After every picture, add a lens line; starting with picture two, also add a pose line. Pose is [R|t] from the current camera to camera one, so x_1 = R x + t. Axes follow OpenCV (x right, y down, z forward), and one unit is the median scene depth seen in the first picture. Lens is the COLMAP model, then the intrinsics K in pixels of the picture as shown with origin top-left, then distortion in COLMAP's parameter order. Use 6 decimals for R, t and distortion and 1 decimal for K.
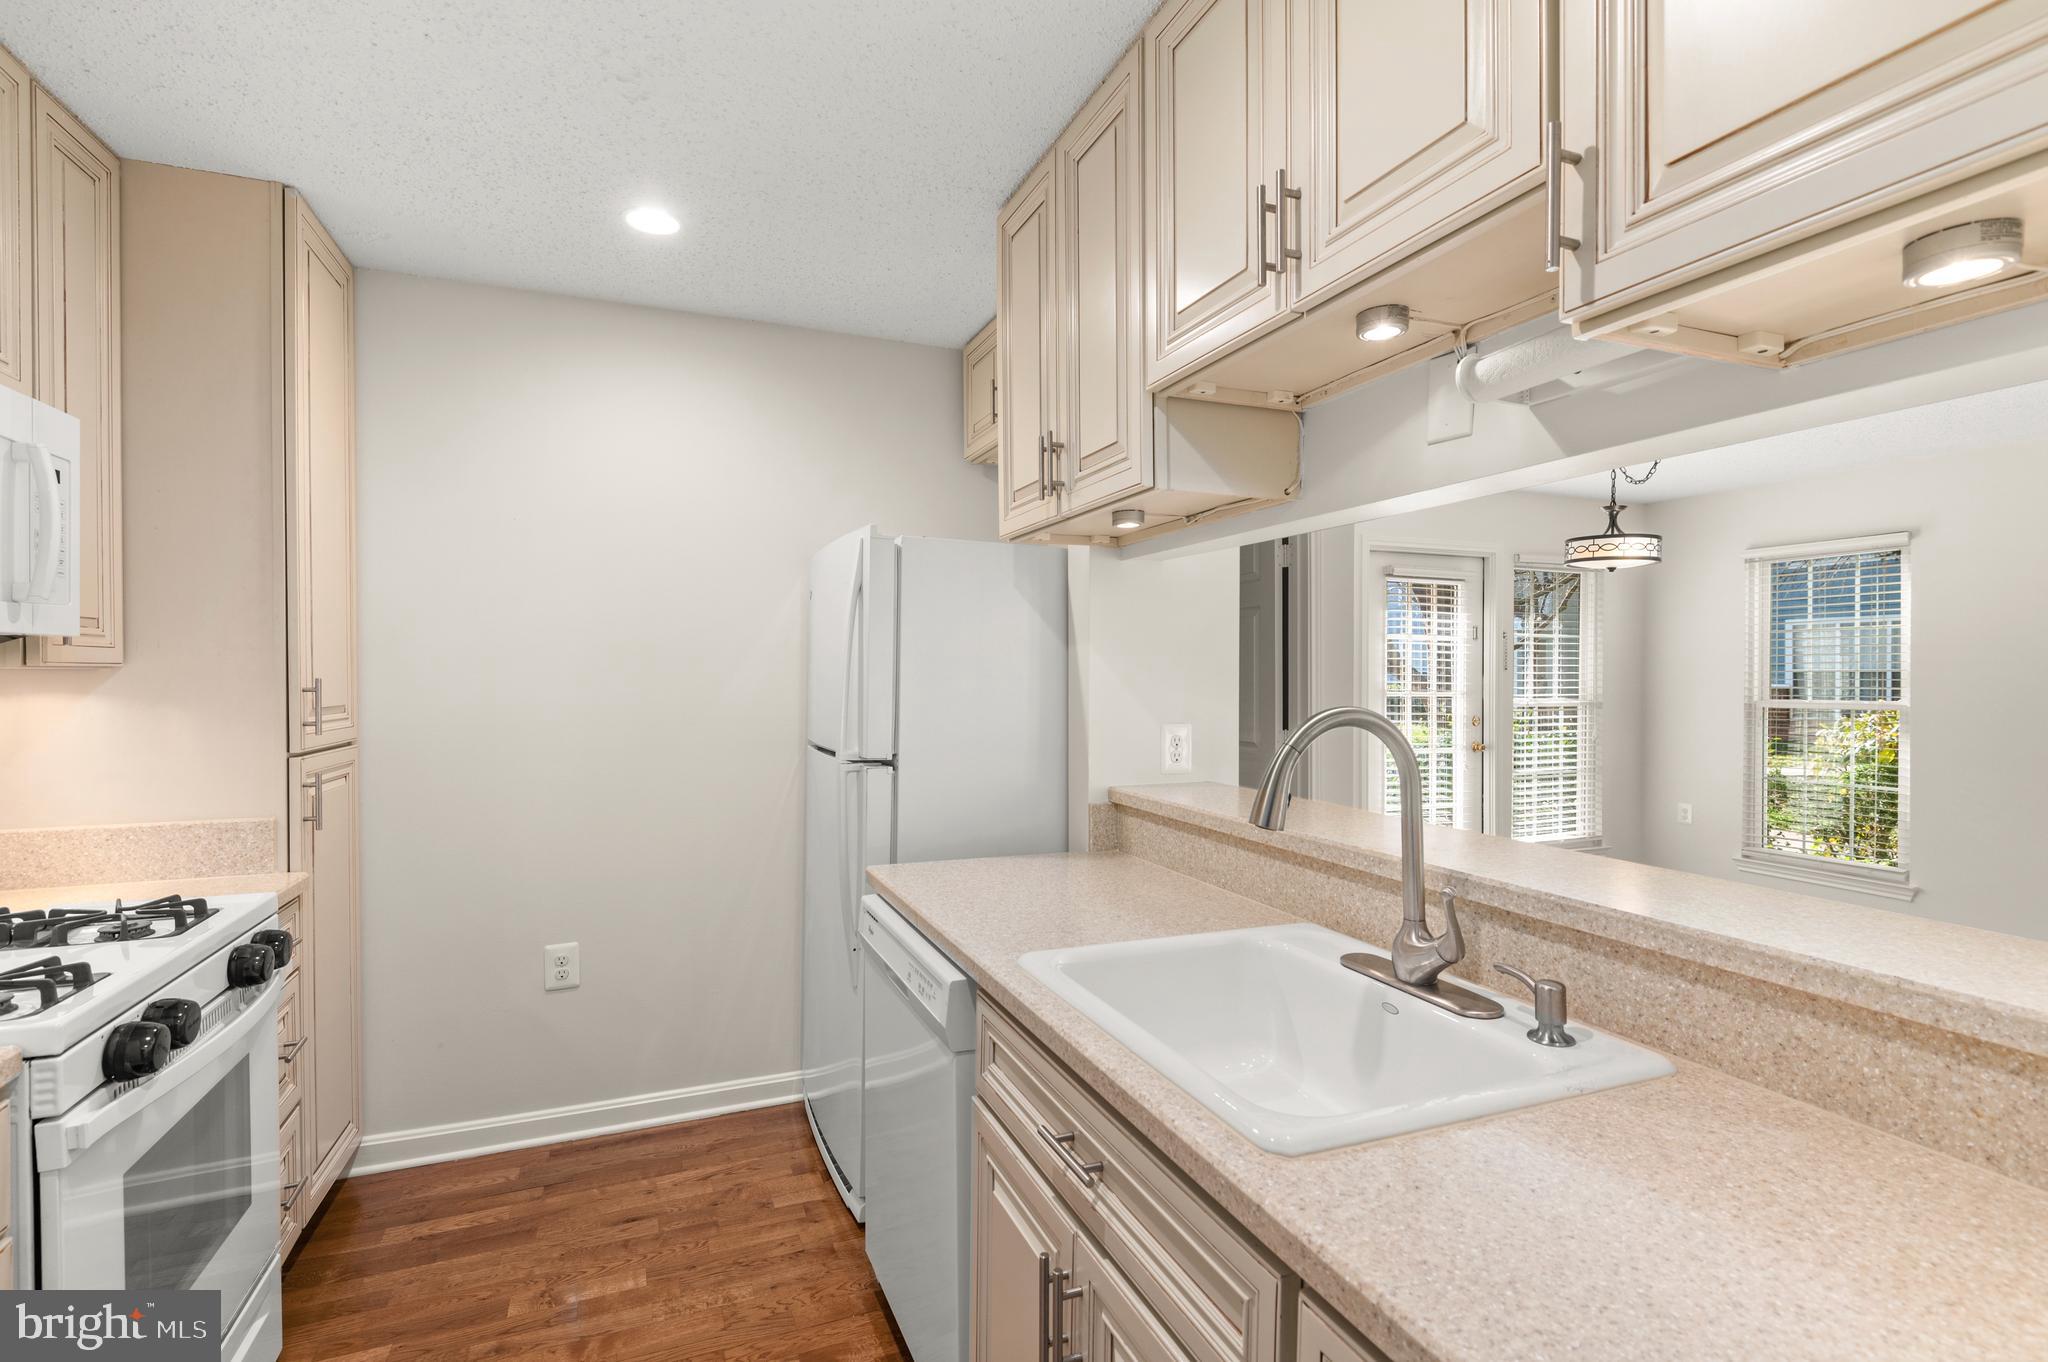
lens RADIAL K [[948.8, 0, 1019.7], [0, 948.8, 684.3], [0, 0, 1]] dist [0.011621, -0.009012]
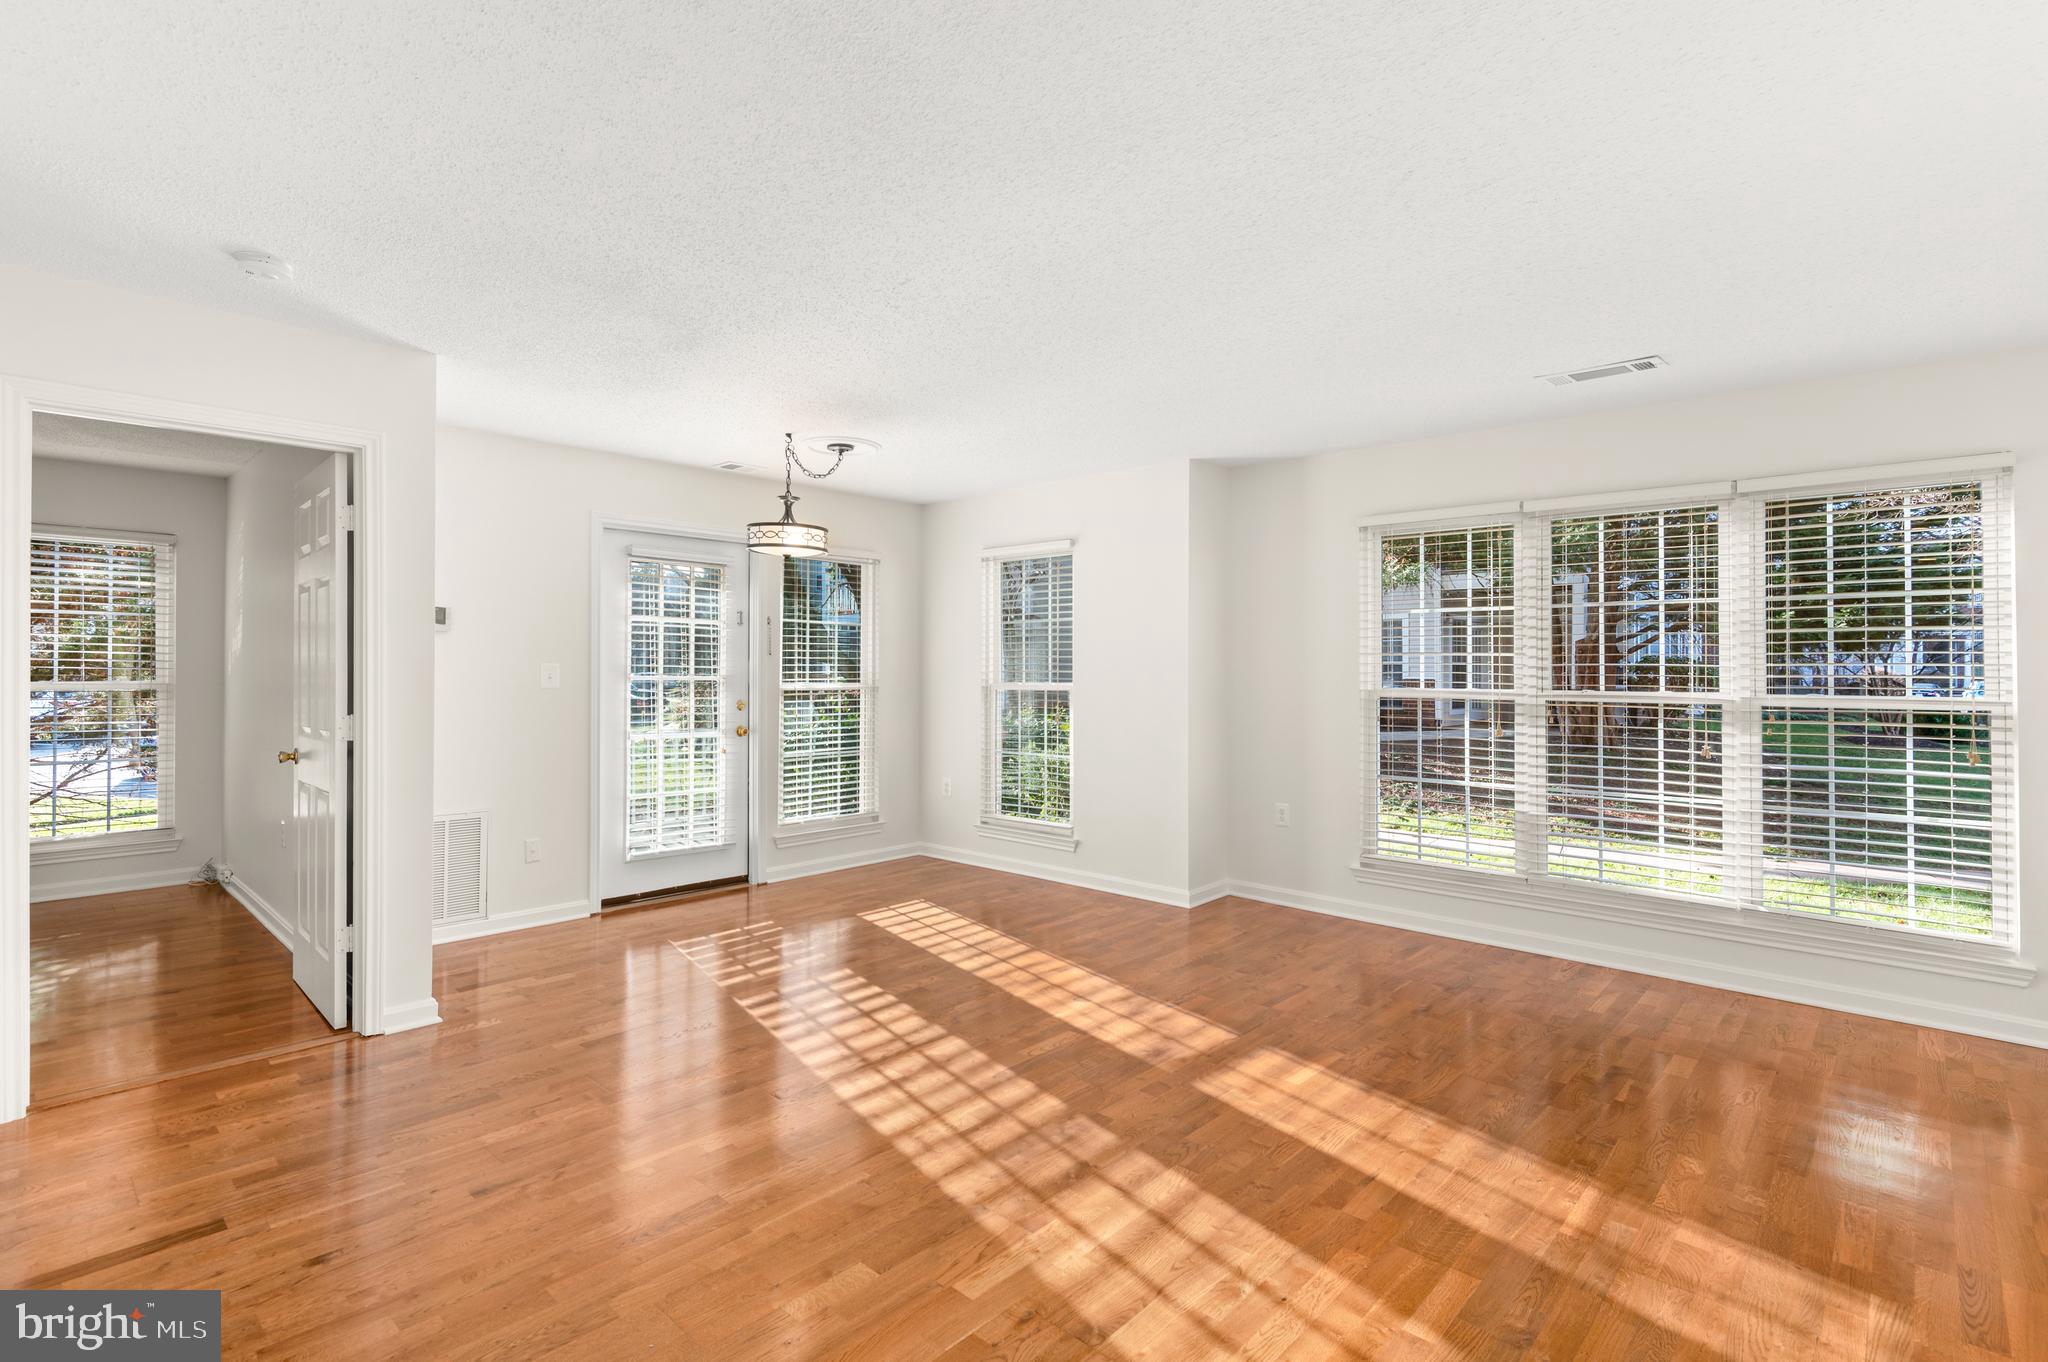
lens RADIAL K [[948.8, 0, 1012.2], [0, 948.8, 662.3], [0, 0, 1]] dist [0.011621, -0.009012]
pose [[0.910795, 0.005891, 0.412816, 0.860686], [0.001794, 0.999832, -0.018224, 0.031774], [-0.412854, 0.017339, 0.910632, -0.103461]]
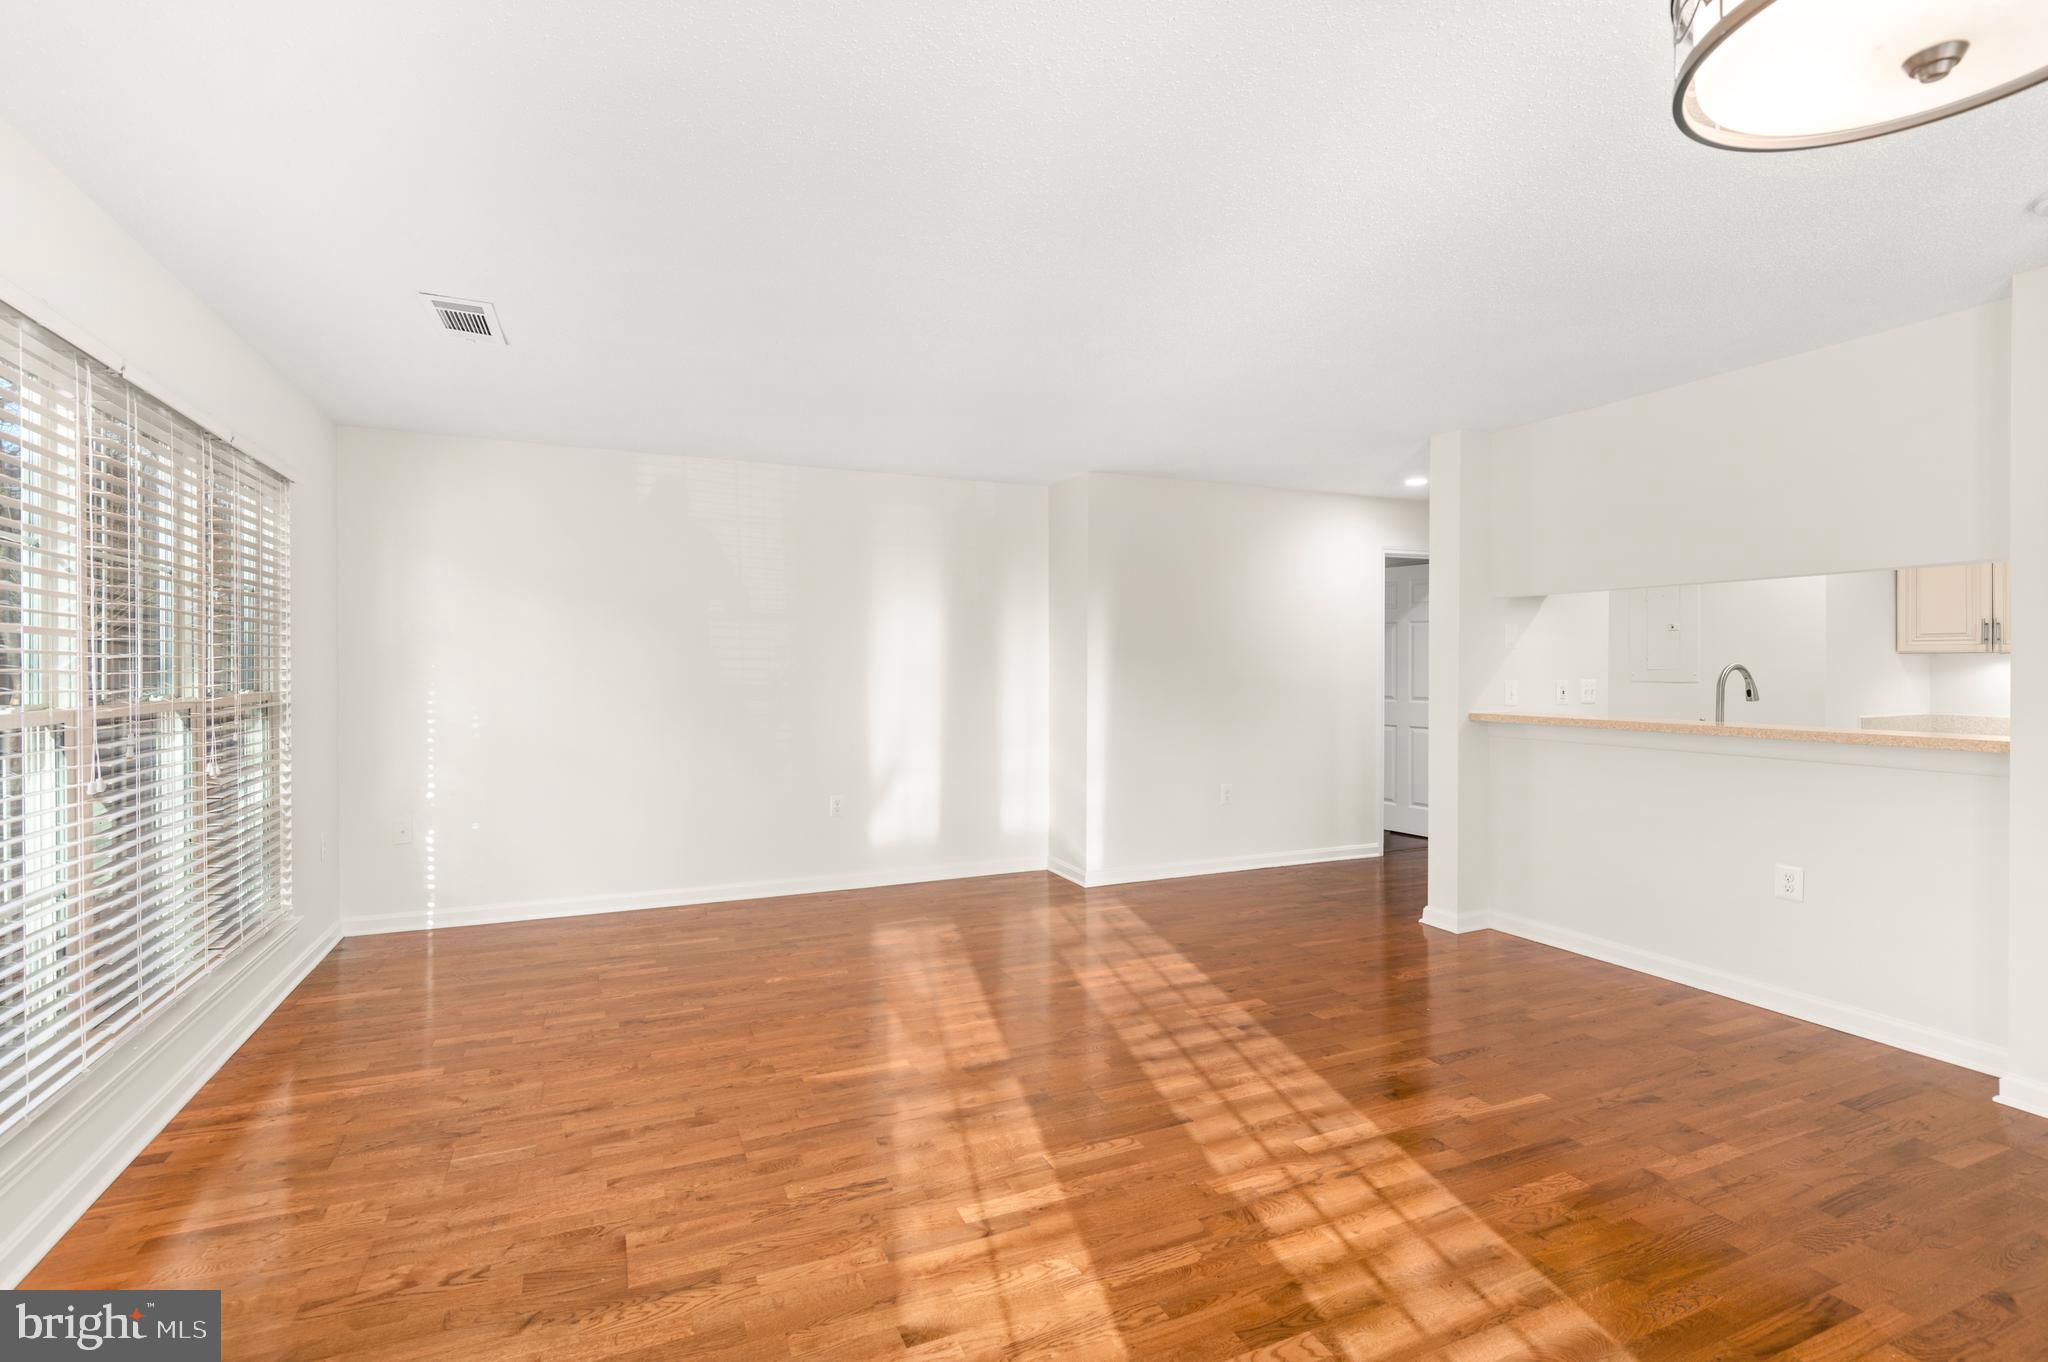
lens RADIAL K [[948.8, 0, 1012.9], [0, 948.8, 675.4], [0, 0, 1]] dist [0.011621, -0.009012]
pose [[-0.999774, -0.000095, -0.021252, 1.717140], [-0.000419, 0.999884, 0.015231, 0.018685], [0.021249, 0.015236, -0.999658, 2.502635]]
